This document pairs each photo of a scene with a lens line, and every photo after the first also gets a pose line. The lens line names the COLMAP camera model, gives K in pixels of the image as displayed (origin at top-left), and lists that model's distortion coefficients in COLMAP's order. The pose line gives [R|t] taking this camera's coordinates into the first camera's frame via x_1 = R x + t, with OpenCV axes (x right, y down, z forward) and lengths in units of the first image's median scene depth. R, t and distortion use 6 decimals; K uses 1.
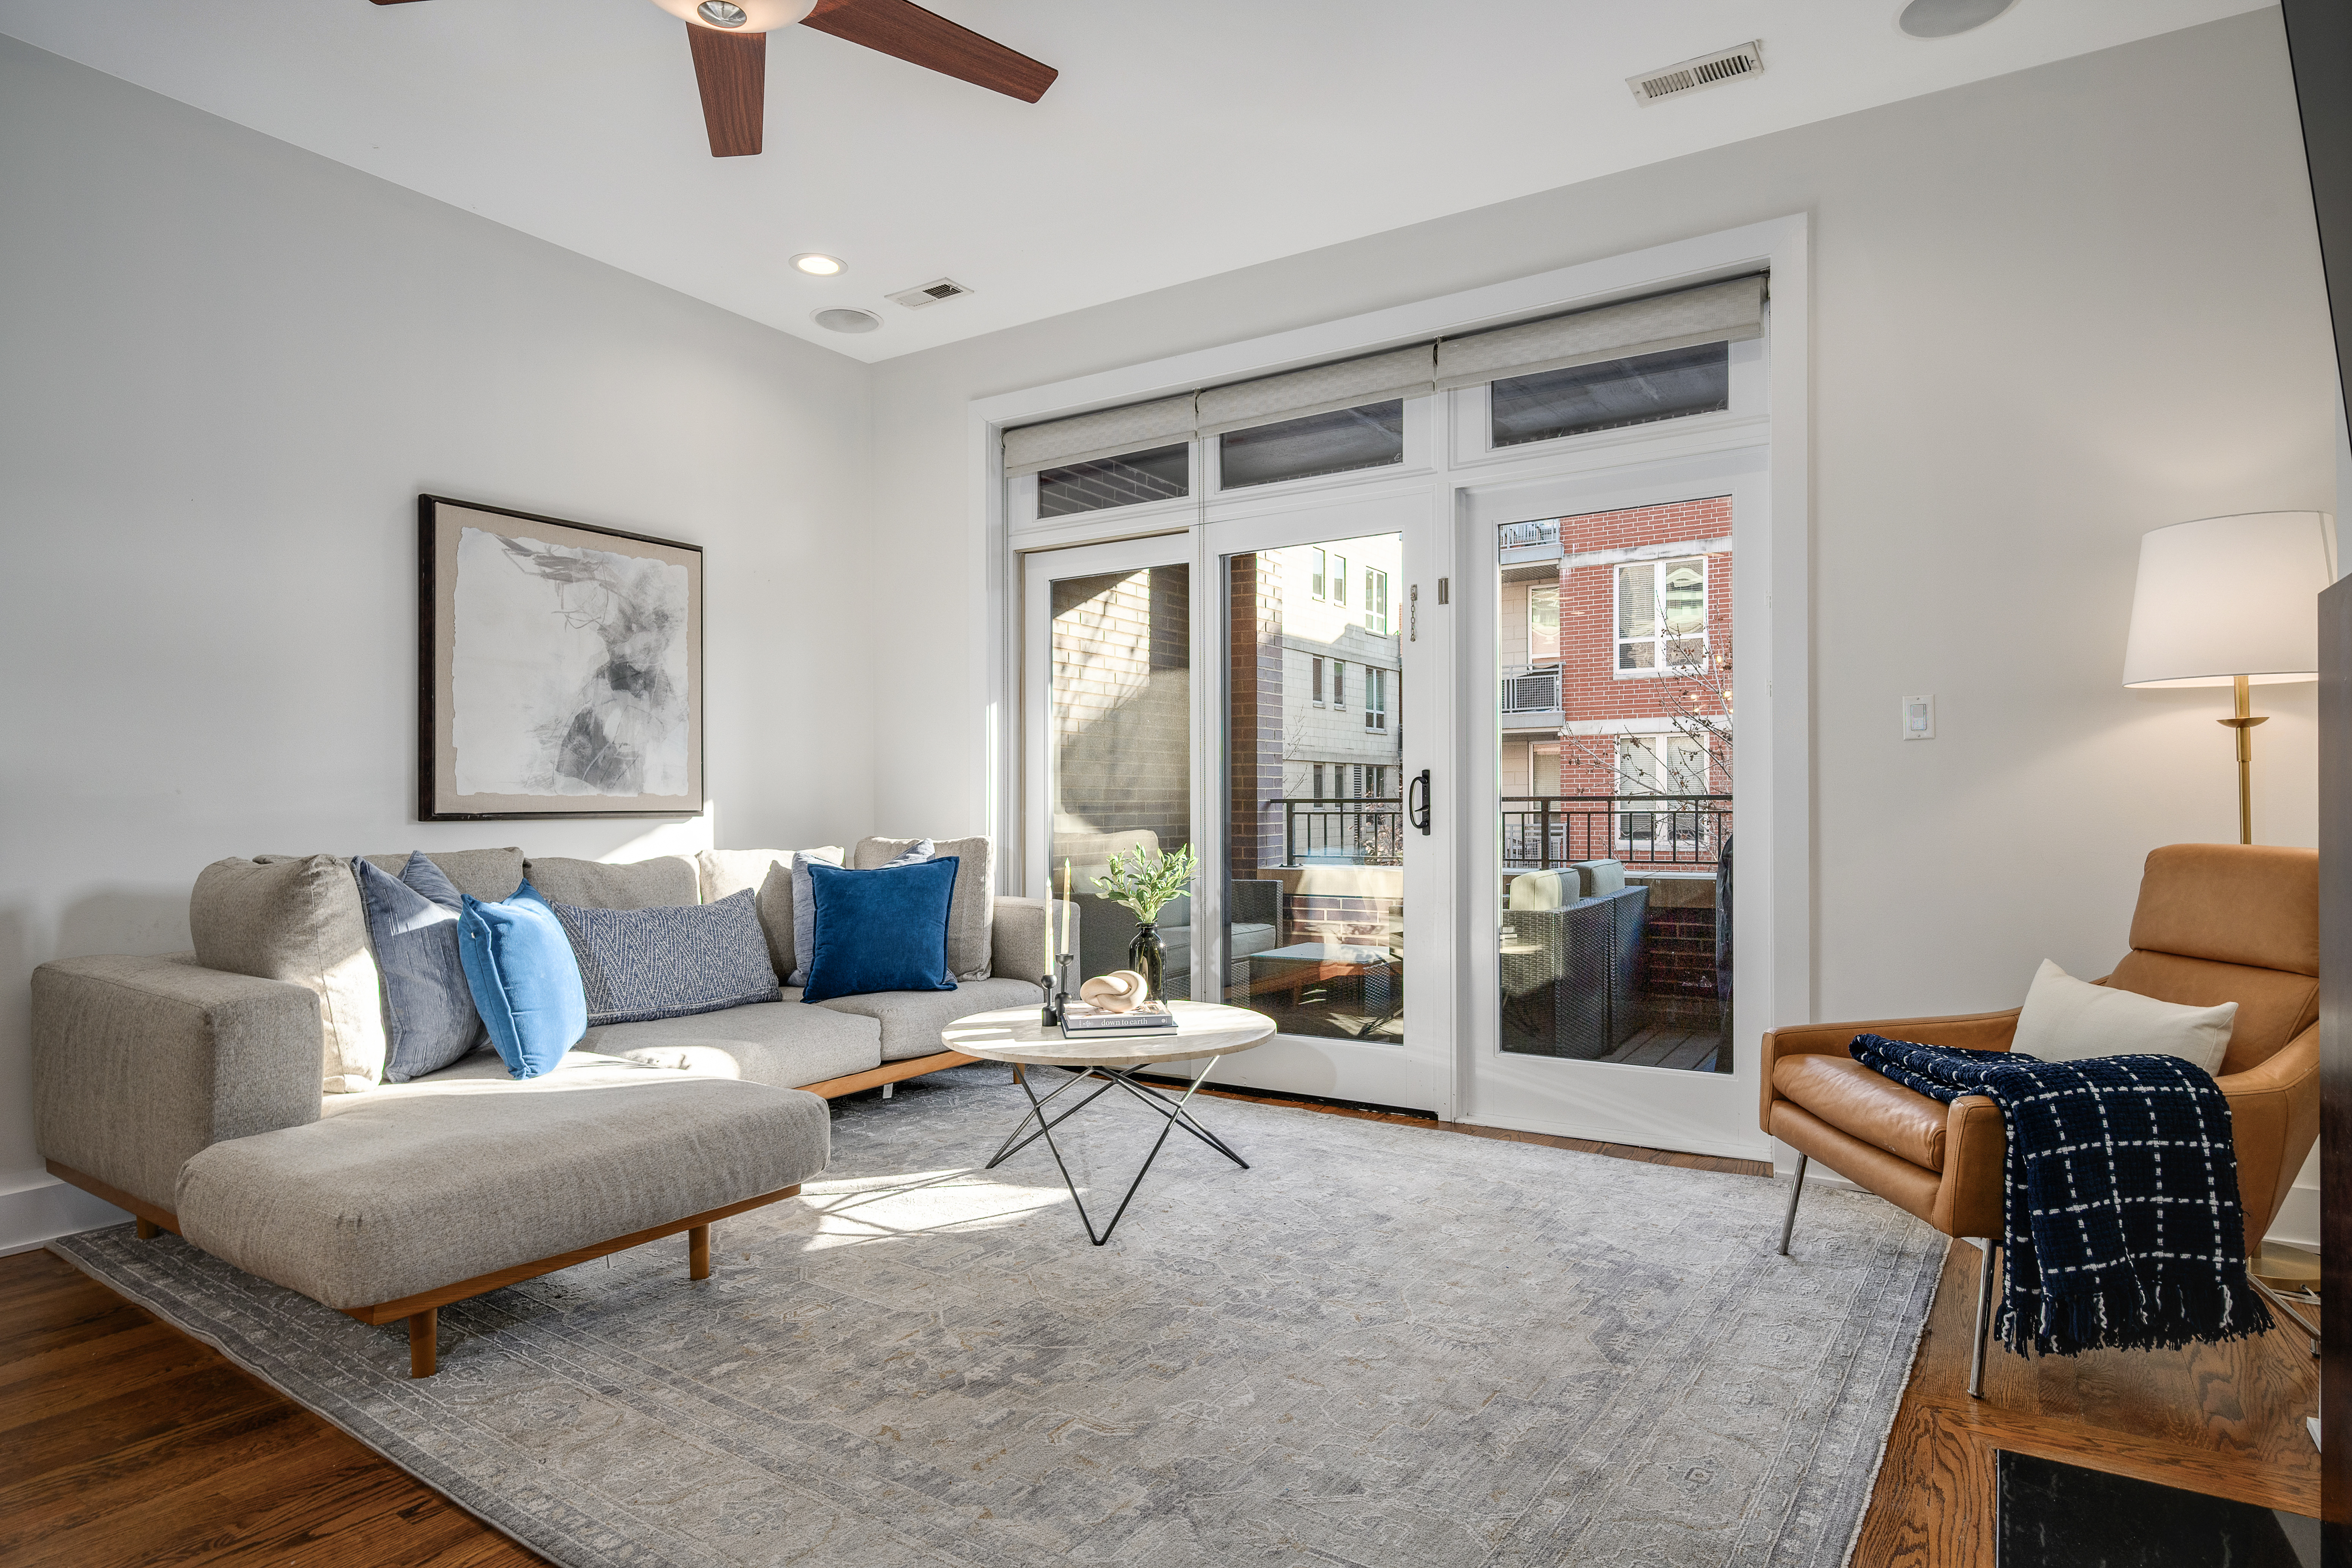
lens RADIAL K [[1302.9, 0, 1177.8], [0, 1302.9, 781.8], [0, 0, 1]] dist [-0.002572, 0.002220]
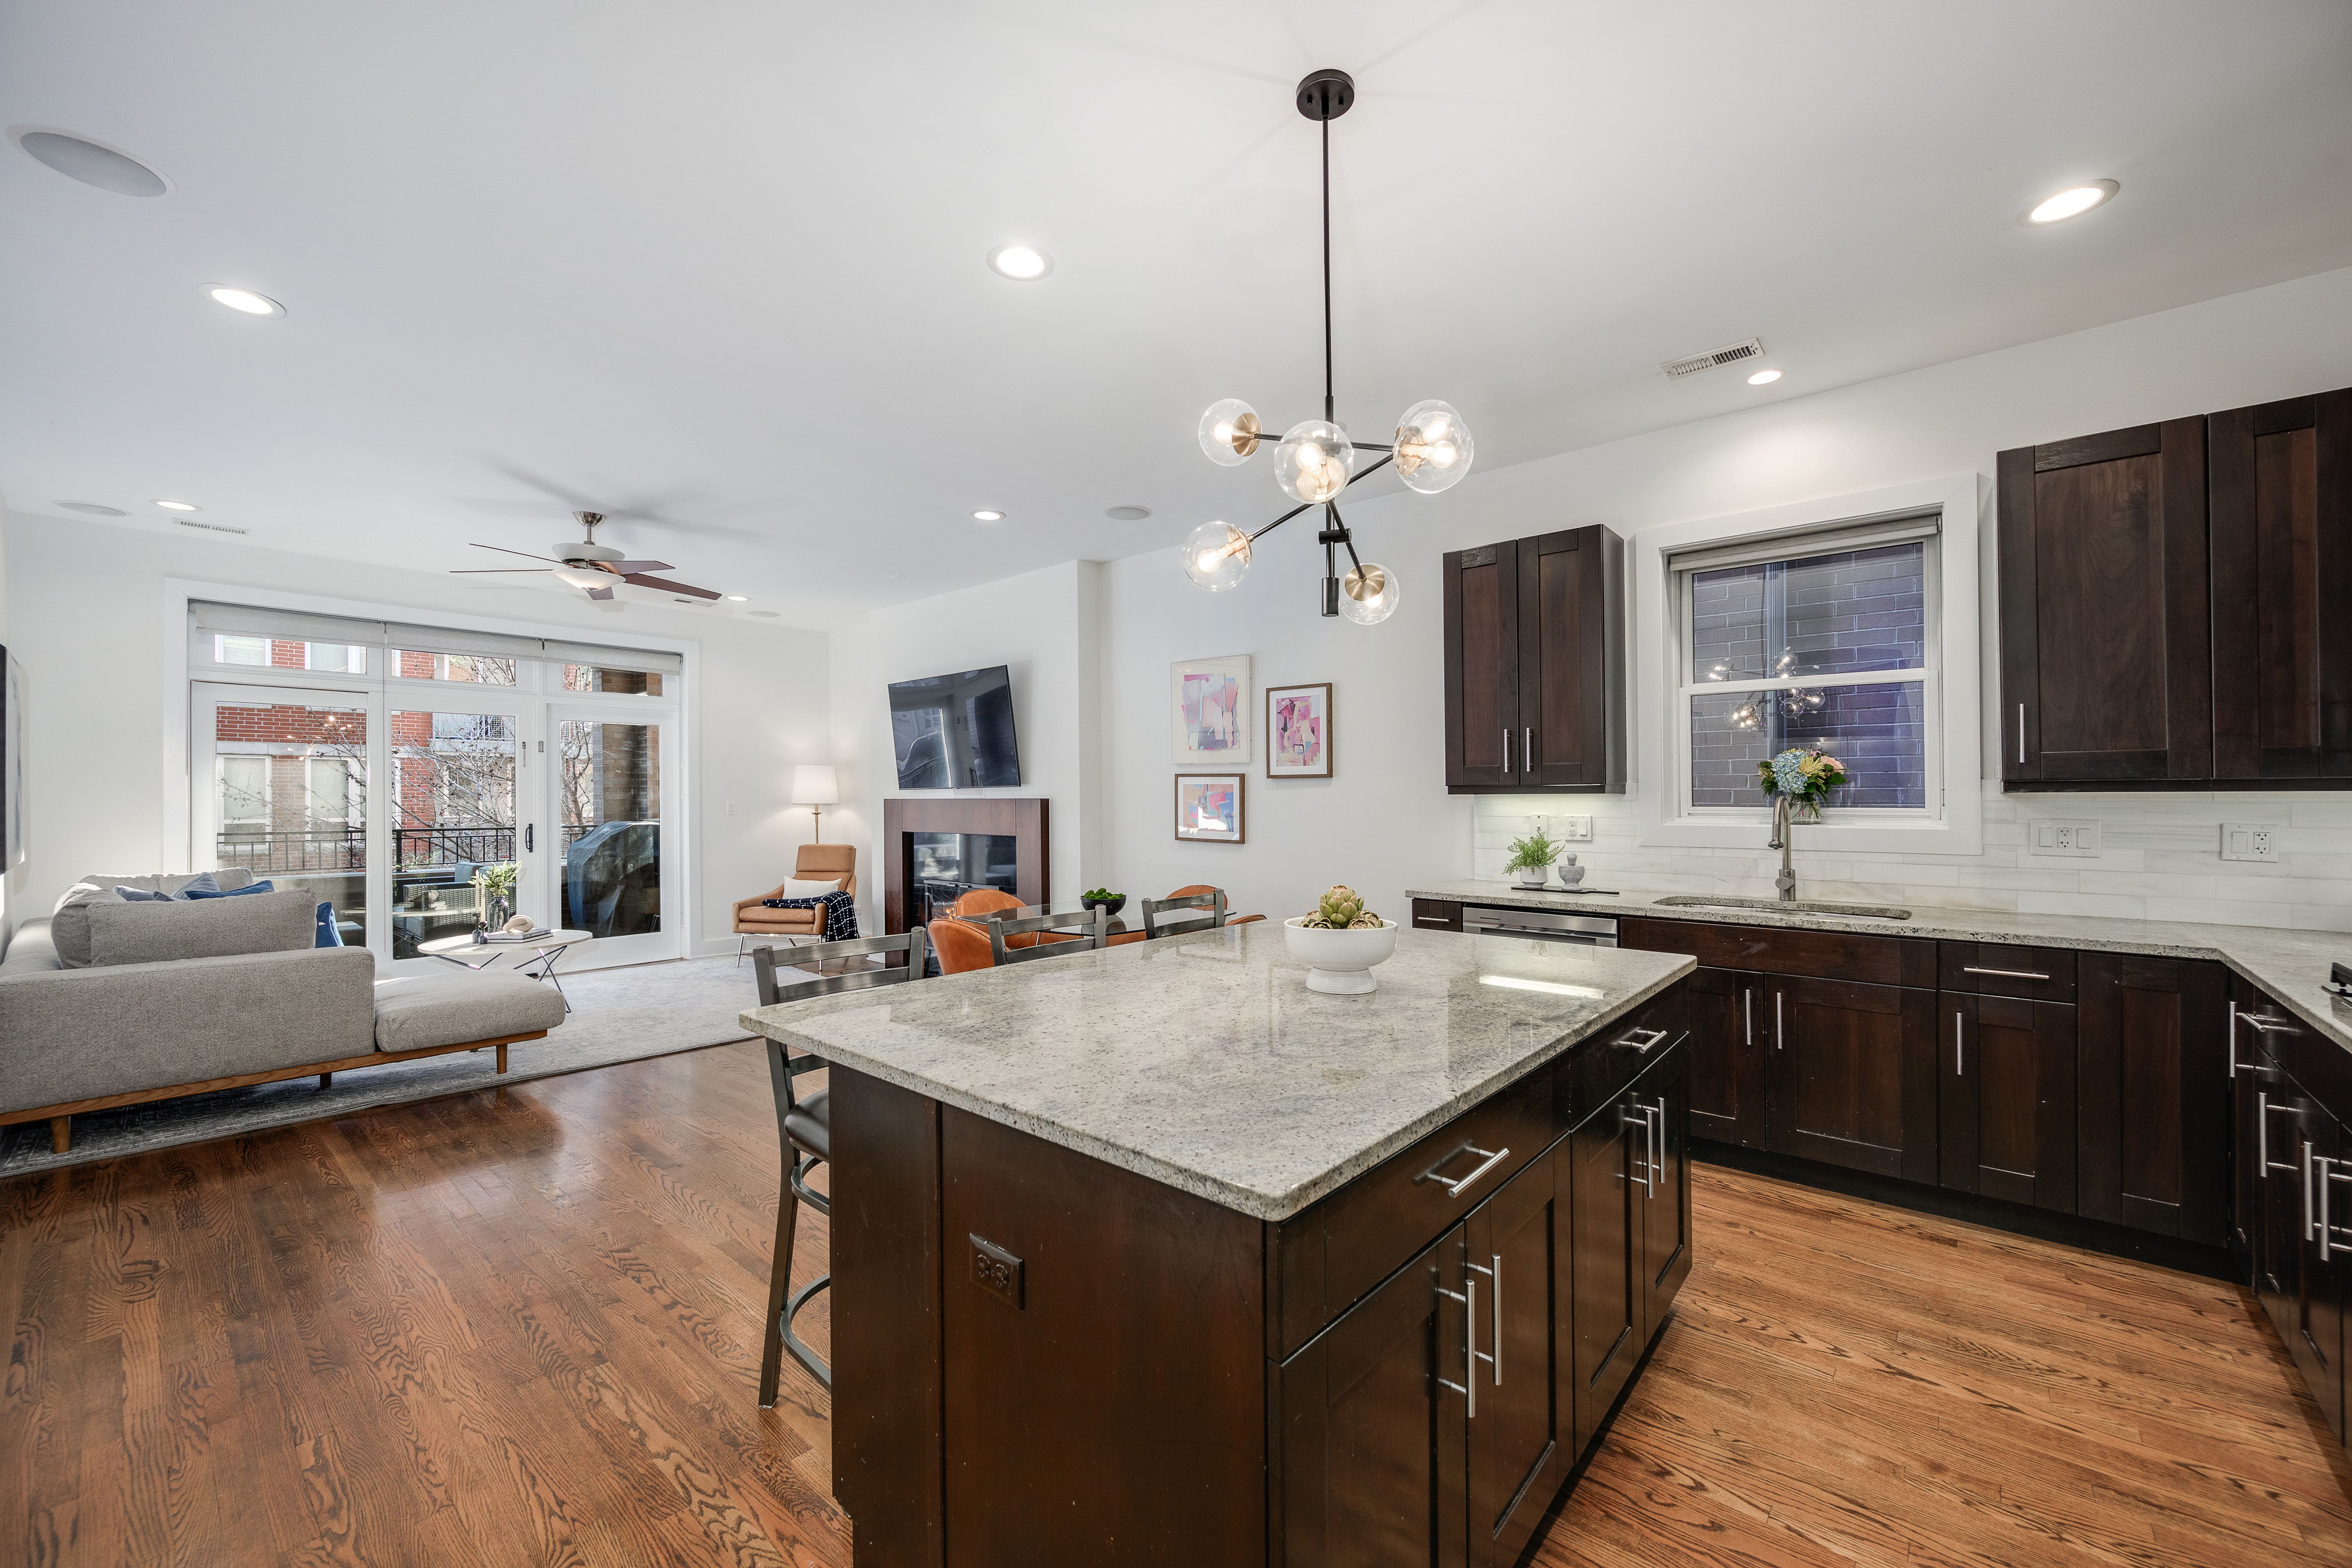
lens RADIAL K [[918.6, 0, 1160.1], [0, 918.6, 798.6], [0, 0, 1]] dist [0.000534, 0.000924]
pose [[0.158518, 0.007768, 0.987326, -1.231462], [-0.015990, 0.999858, -0.005299, -0.063052], [-0.987227, -0.014947, 0.158620, -0.344453]]
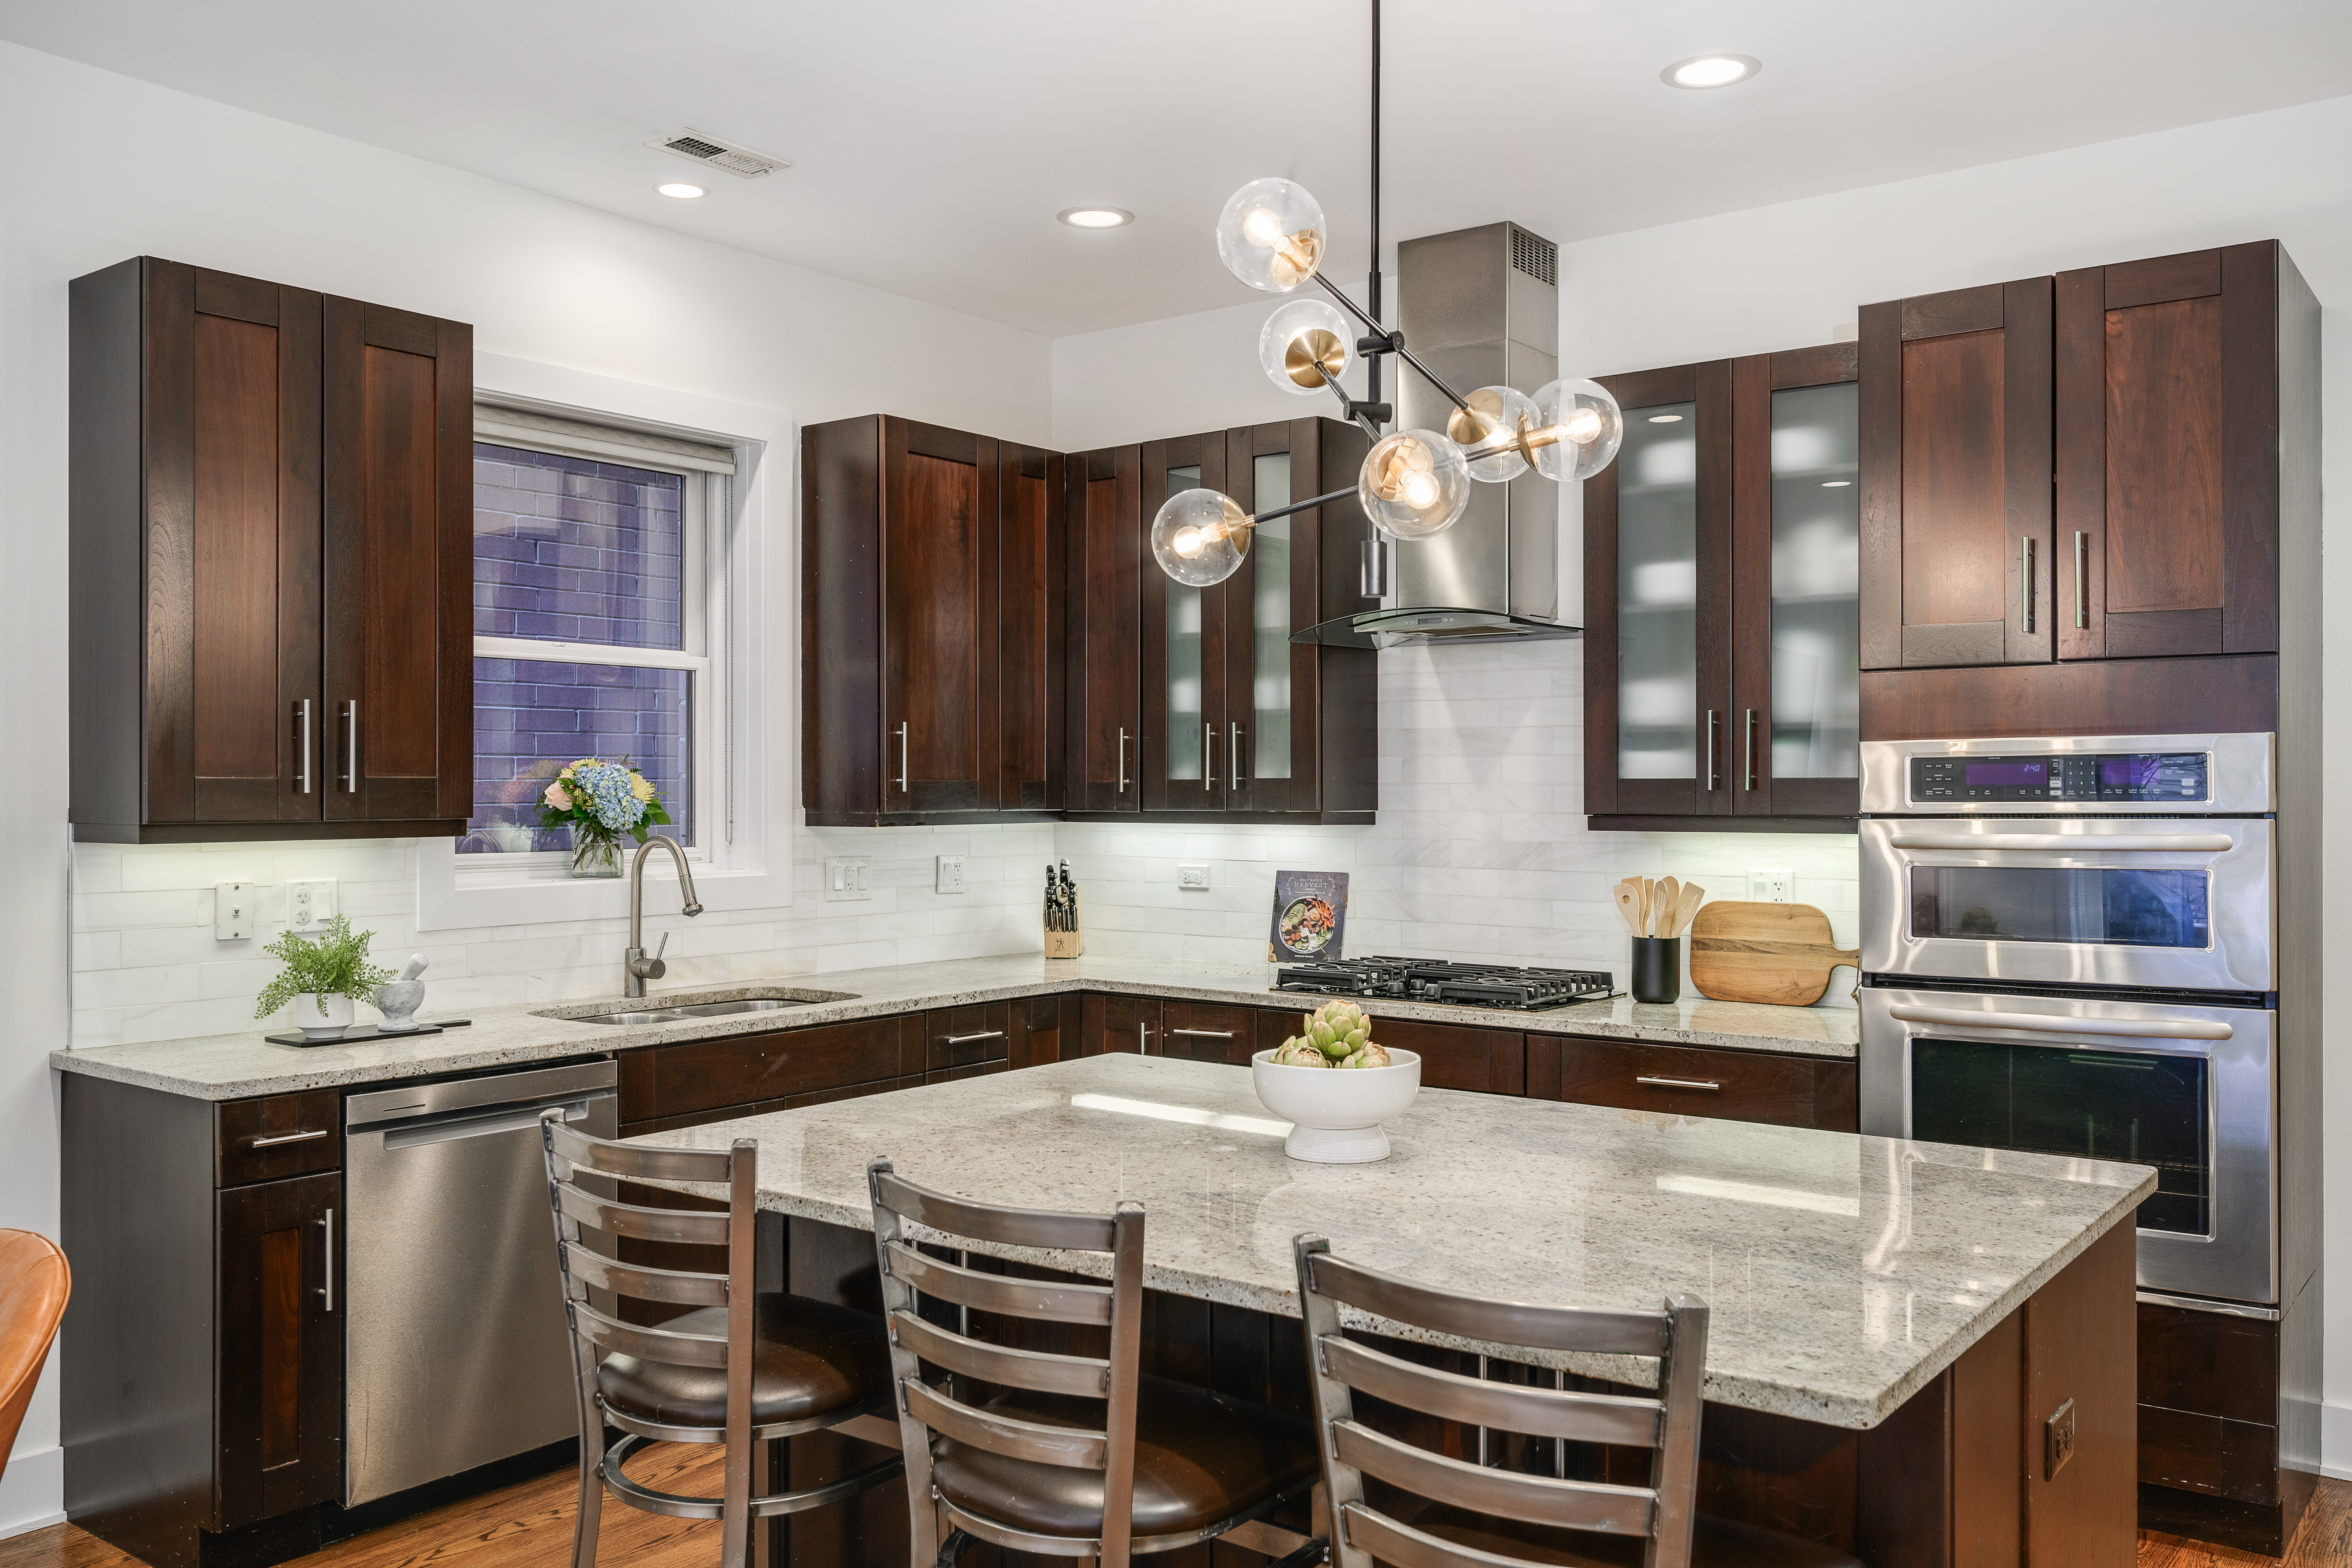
lens RADIAL K [[1923.6, 0, 1177.9], [0, 1923.6, 783.7], [0, 0, 1]] dist [-0.011577, 0.020906]
pose [[-0.997006, 0.011482, 0.076473, -0.738330], [0.010312, 0.999824, -0.015671, -0.087593], [-0.076640, -0.014836, -0.996948, 0.307679]]
